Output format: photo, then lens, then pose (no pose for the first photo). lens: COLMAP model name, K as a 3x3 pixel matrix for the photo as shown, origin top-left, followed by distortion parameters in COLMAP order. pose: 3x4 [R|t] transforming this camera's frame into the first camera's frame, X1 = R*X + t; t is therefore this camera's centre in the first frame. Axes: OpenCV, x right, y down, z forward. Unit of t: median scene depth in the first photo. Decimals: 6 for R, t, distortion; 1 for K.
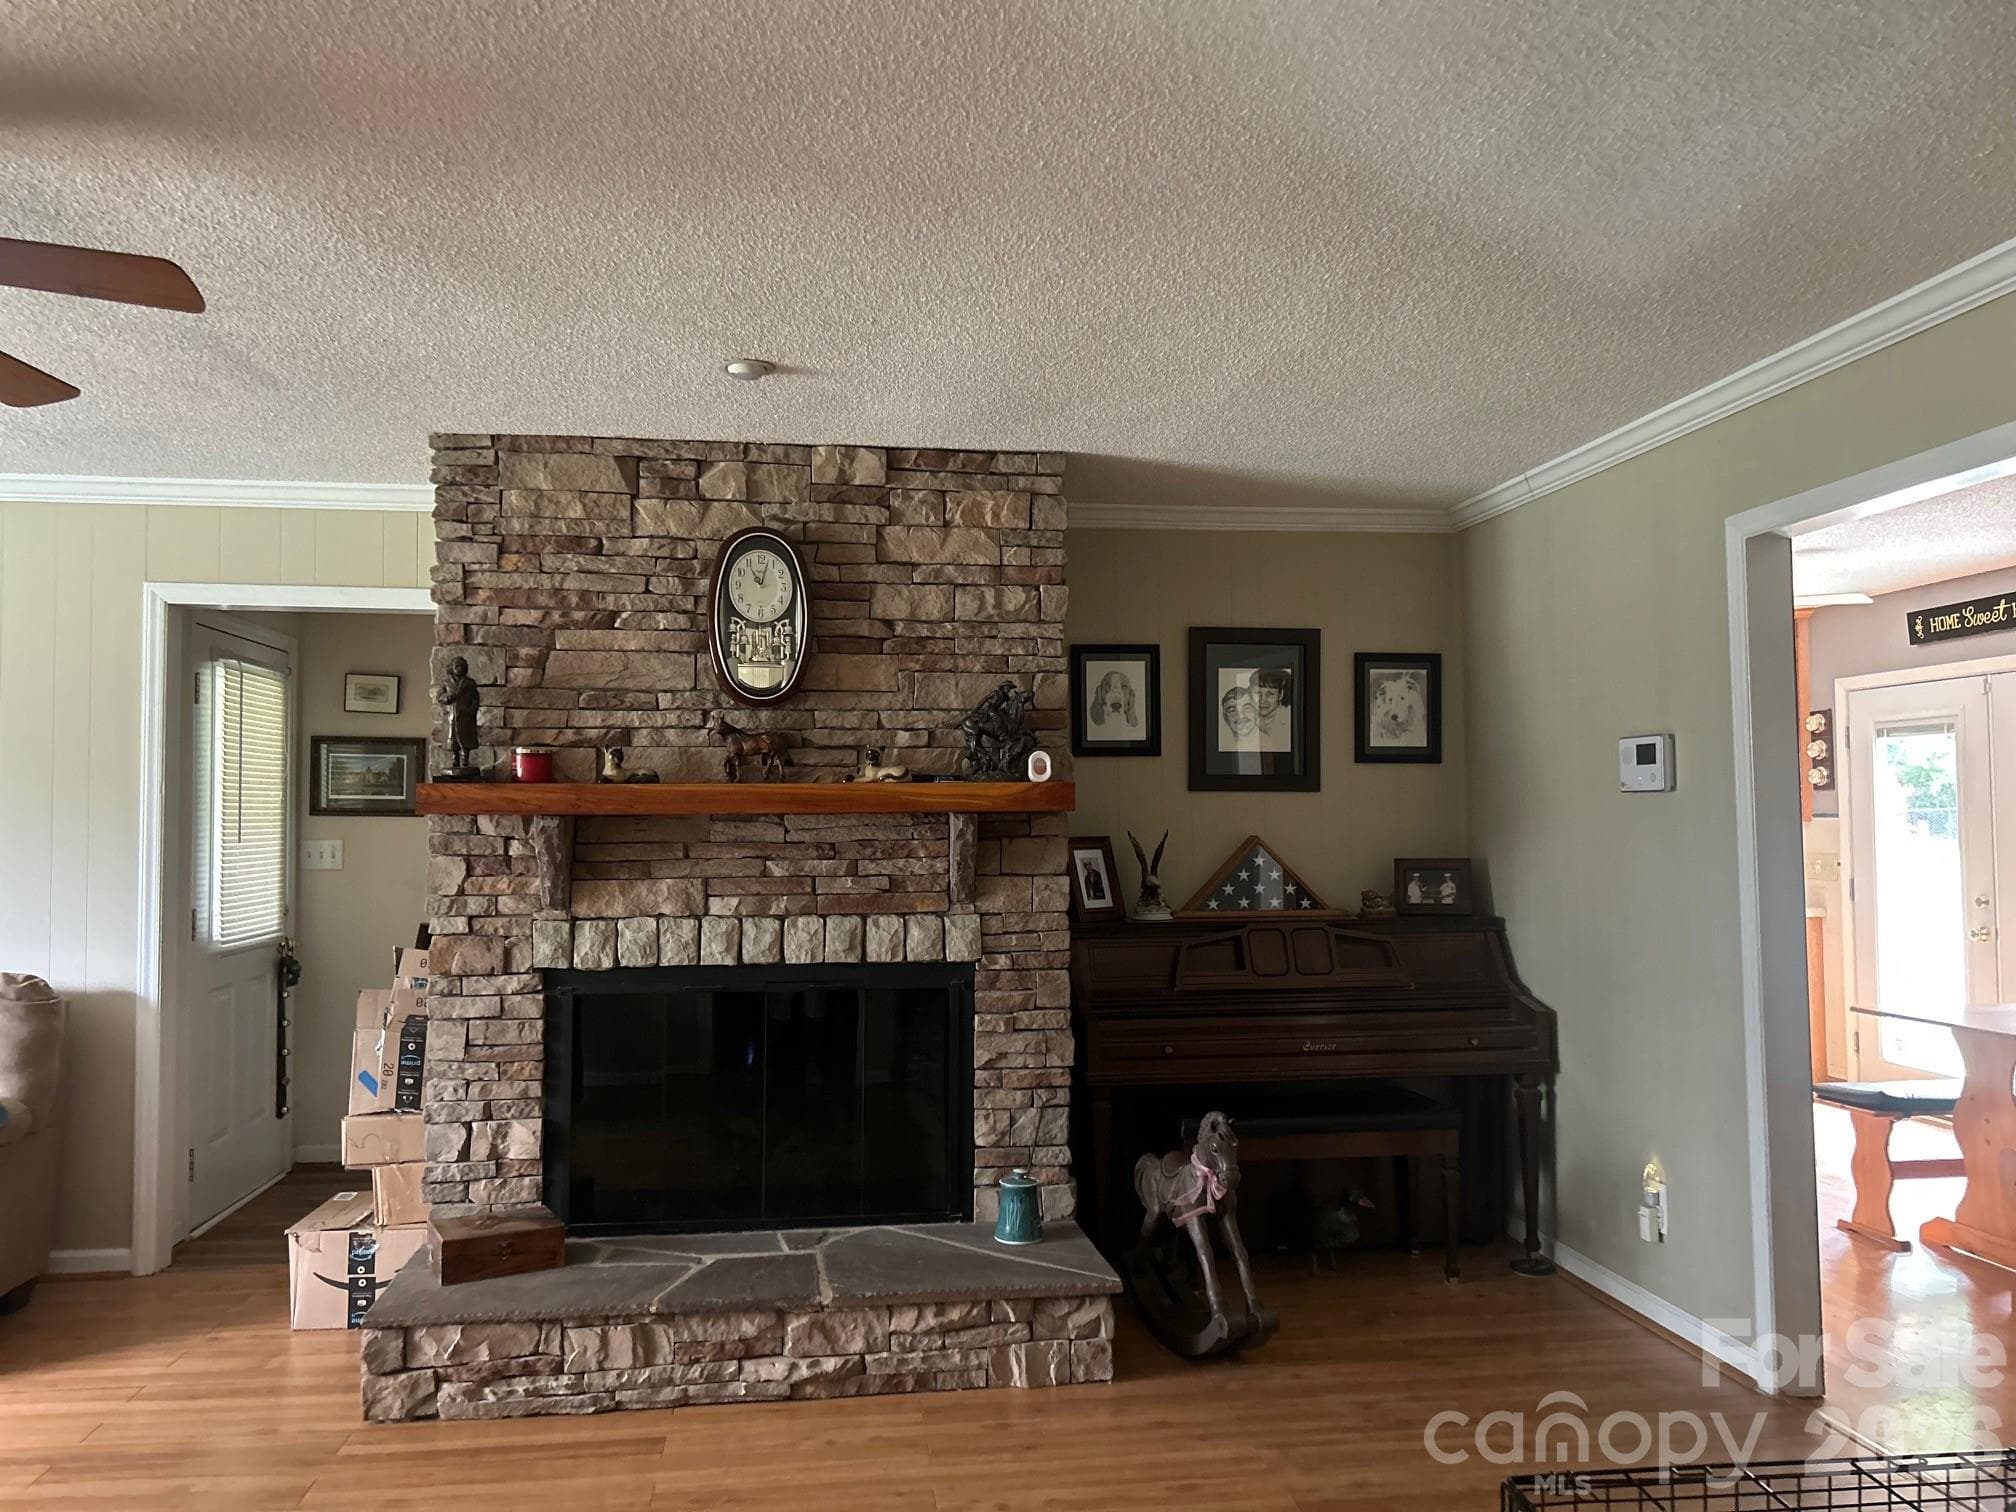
lens RADIAL K [[1536.0, 0, 1008.0], [0, 1536.0, 756.0], [0, 0, 1]] dist [0.034265, -0.004463]
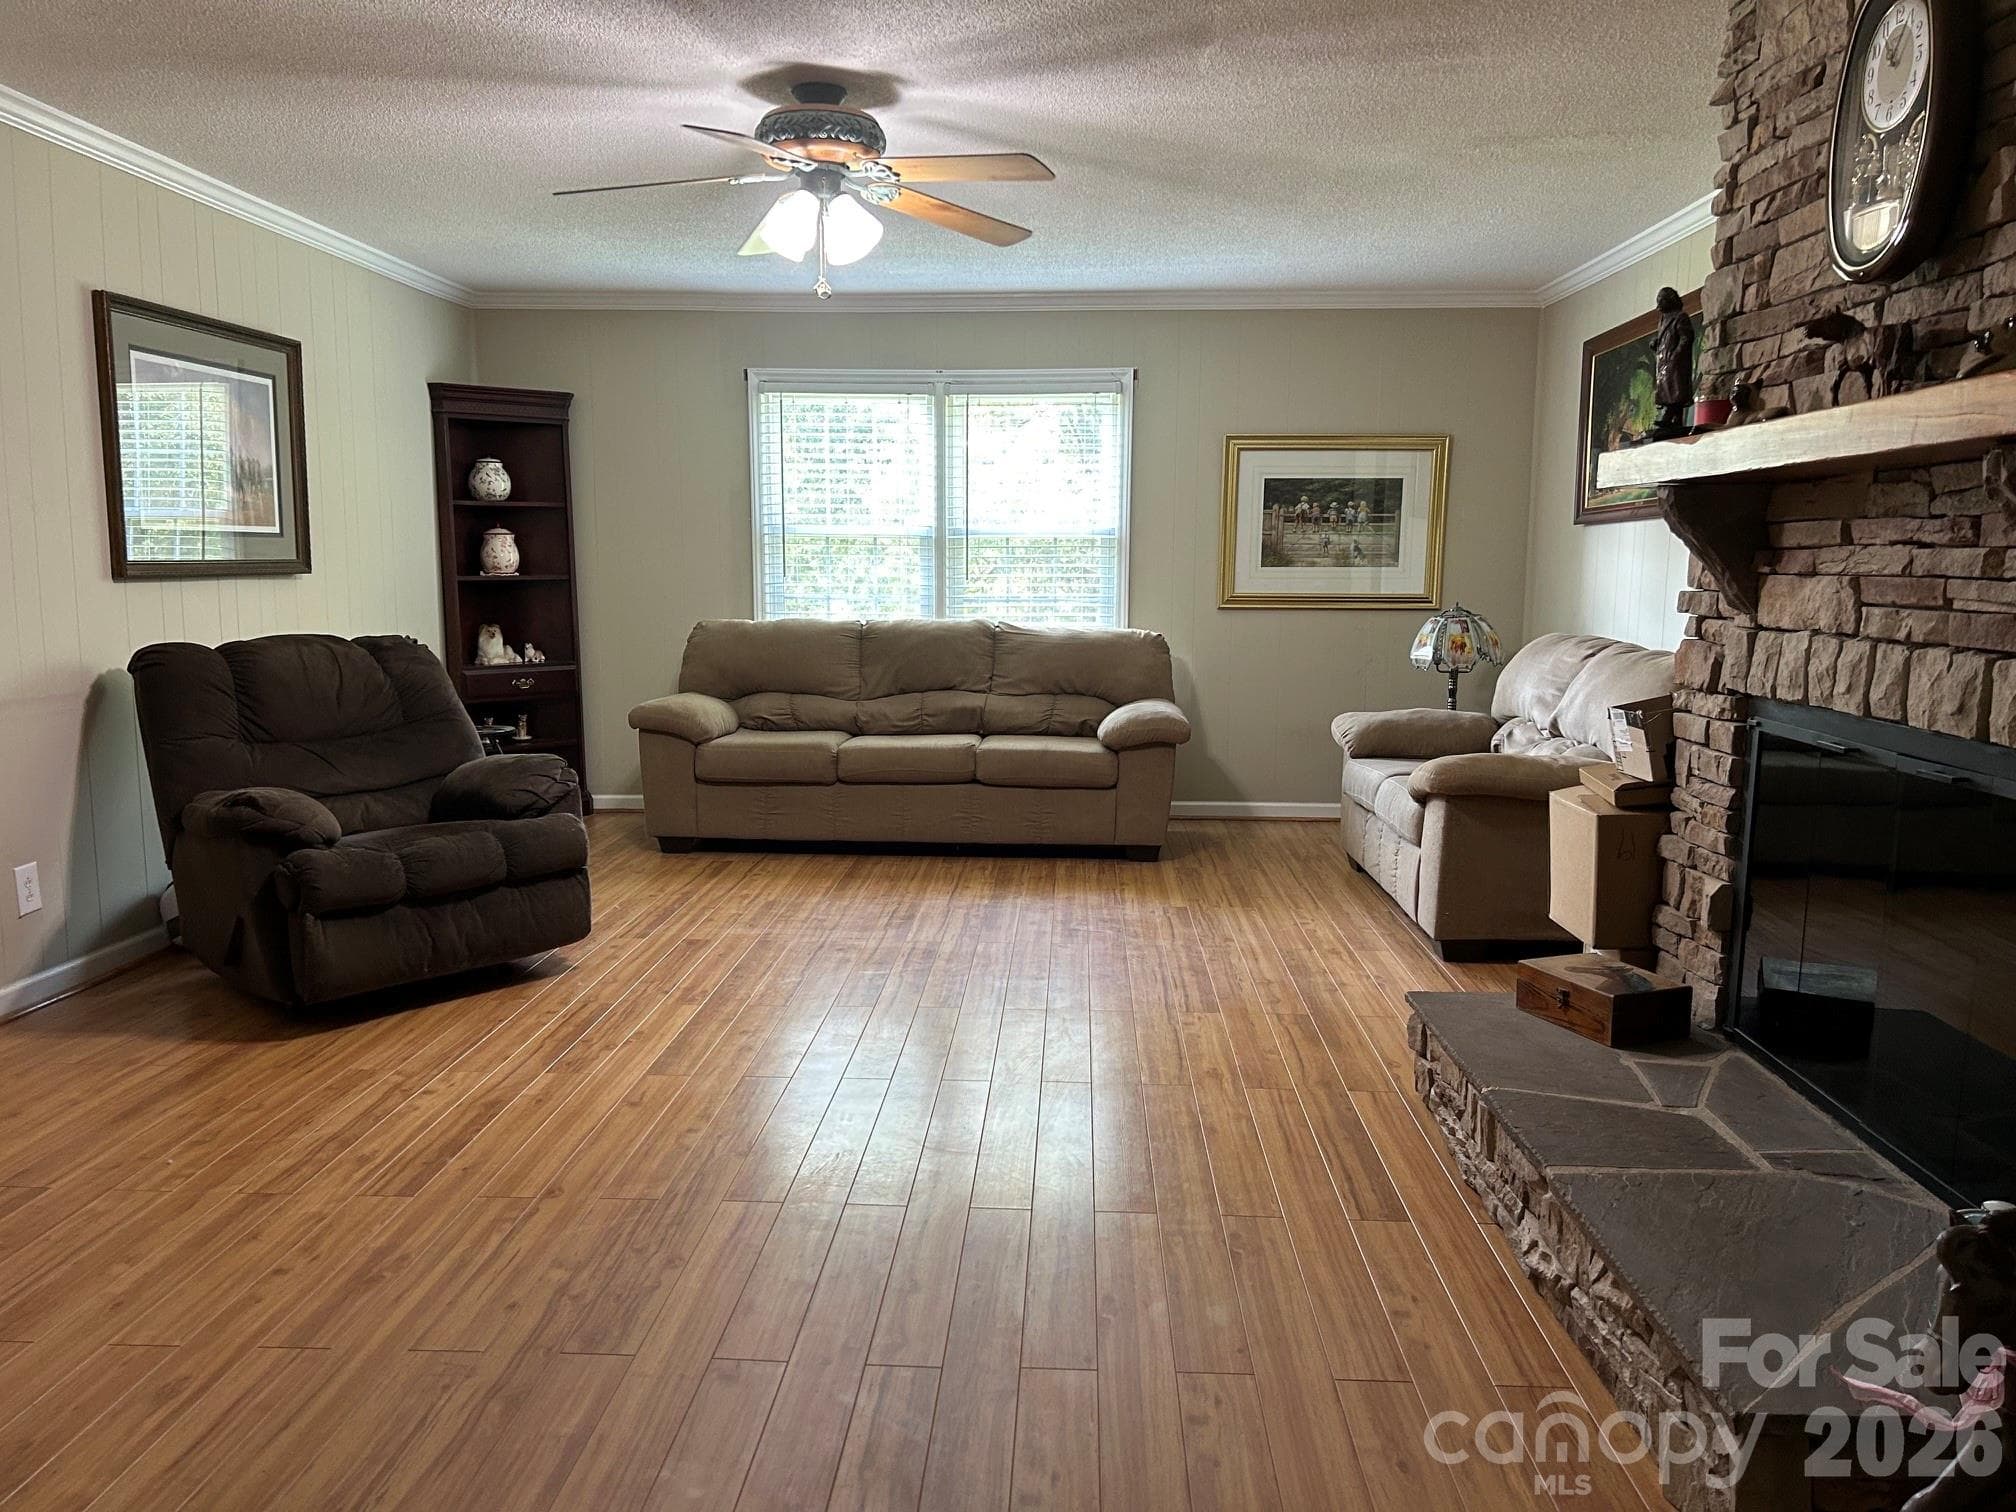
lens RADIAL K [[1536.0, 0, 1008.0], [0, 1536.0, 756.0], [0, 0, 1]] dist [0.034265, -0.004463]
pose [[-0.179080, 0.131866, -0.974957, 0.525454], [0.036421, 0.991186, 0.127371, 0.062140], [0.983160, -0.012699, -0.182305, 0.814831]]
